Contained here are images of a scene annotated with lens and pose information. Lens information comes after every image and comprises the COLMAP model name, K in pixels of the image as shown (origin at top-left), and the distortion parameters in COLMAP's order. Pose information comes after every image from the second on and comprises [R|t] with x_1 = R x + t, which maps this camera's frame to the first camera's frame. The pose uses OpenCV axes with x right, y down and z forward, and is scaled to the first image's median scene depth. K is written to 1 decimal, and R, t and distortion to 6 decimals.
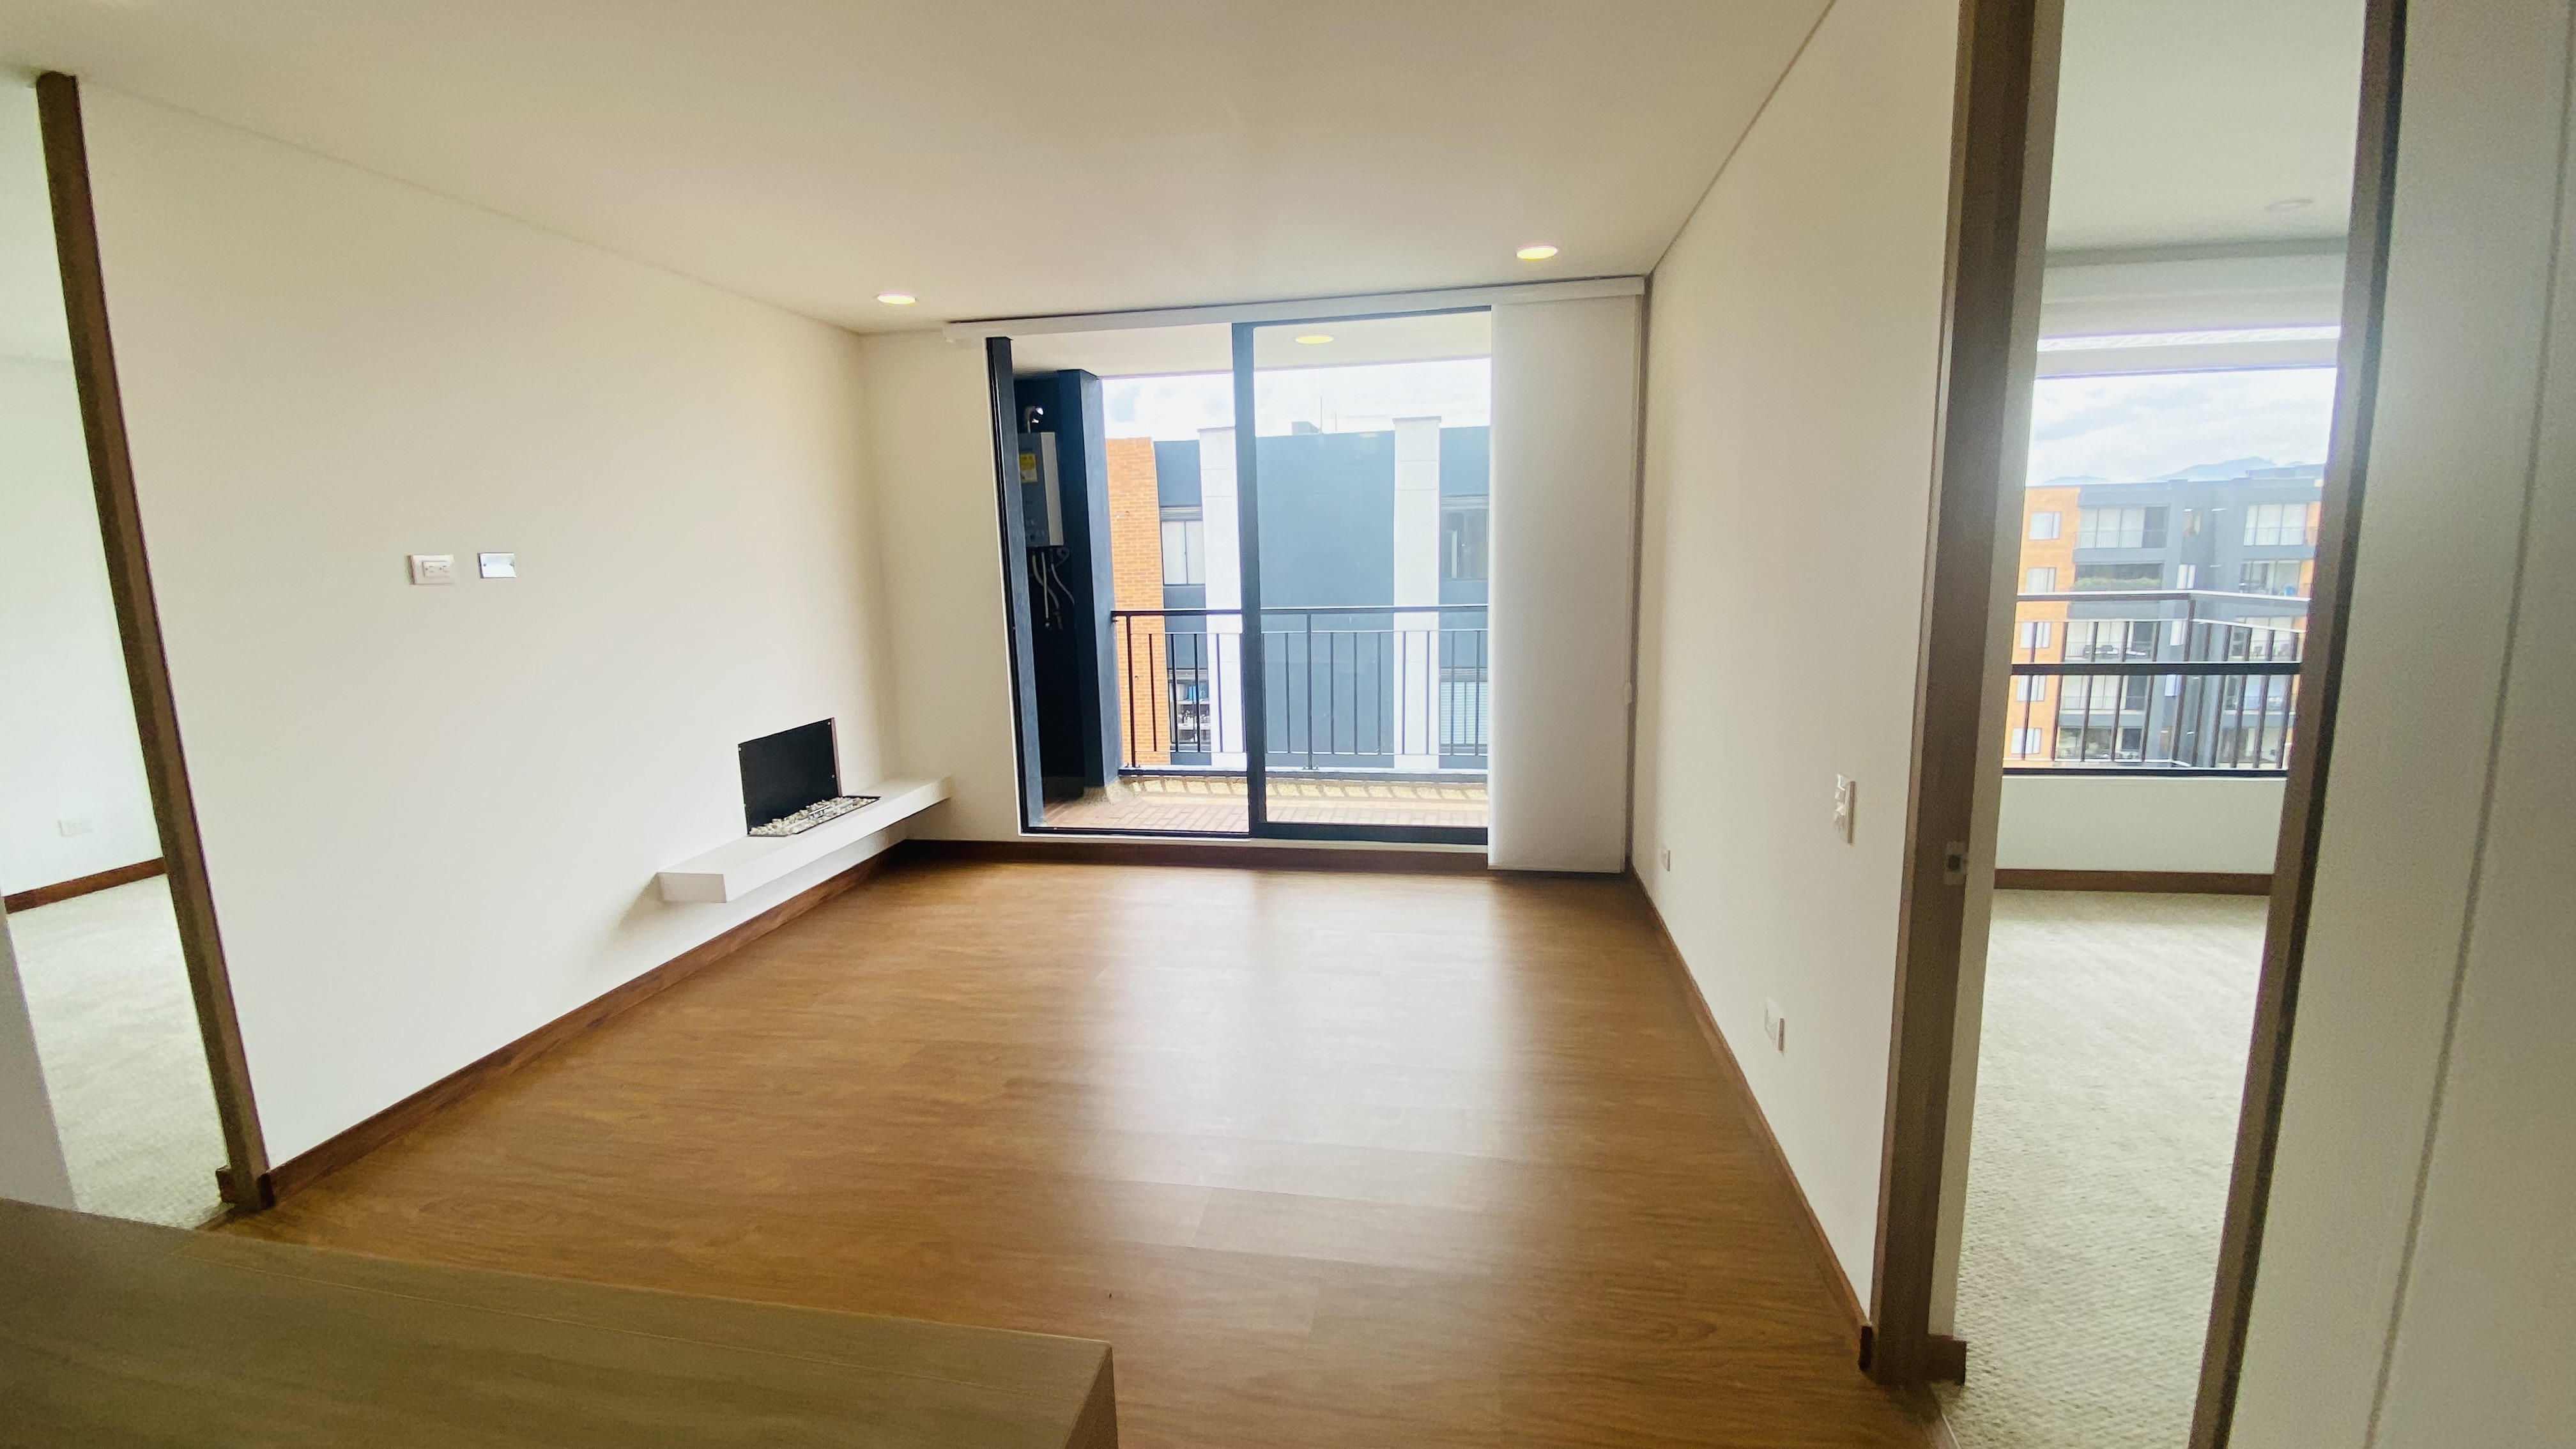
lens RADIAL K [[1039.0, 0, 1278.3], [0, 1039.0, 714.8], [0, 0, 1]] dist [0.002014, -0.011451]
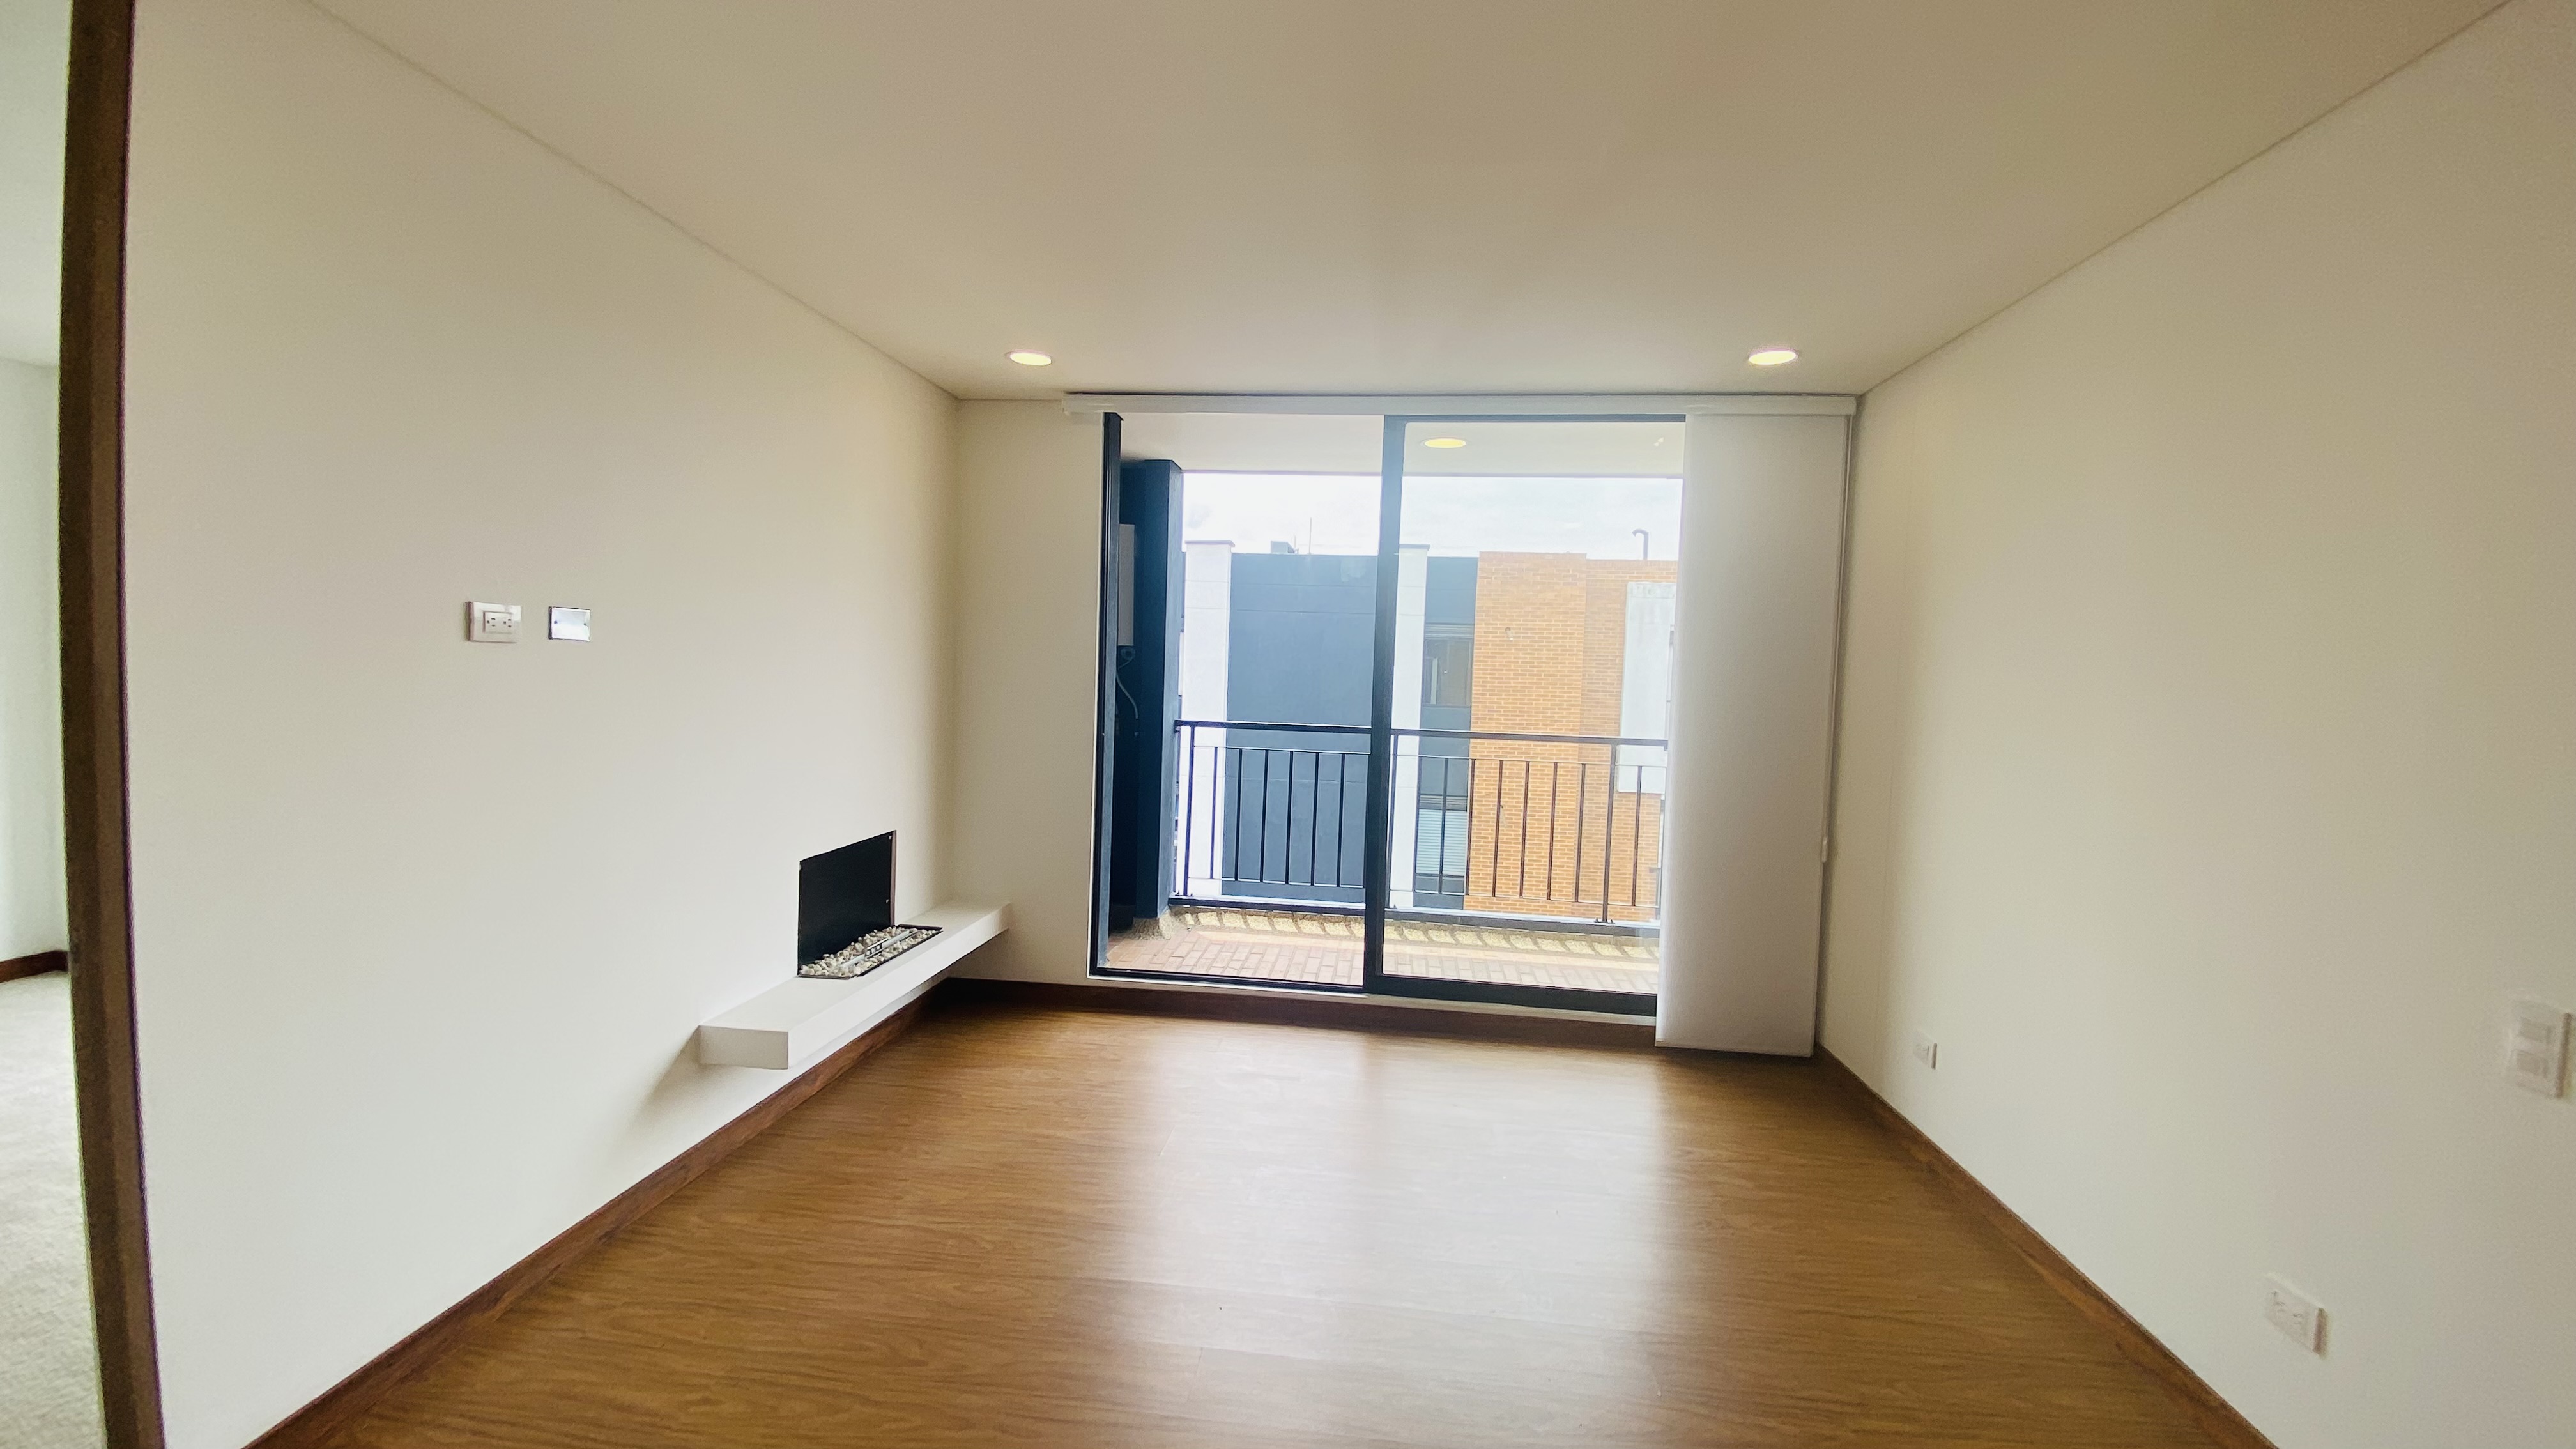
lens RADIAL K [[1039.0, 0, 1274.1], [0, 1039.0, 707.3], [0, 0, 1]] dist [0.002014, -0.011451]
pose [[0.996395, 0.056063, 0.063669, -0.186484], [-0.048079, 0.991528, -0.120670, -0.009783], [-0.069895, 0.117174, 0.990649, 0.137329]]
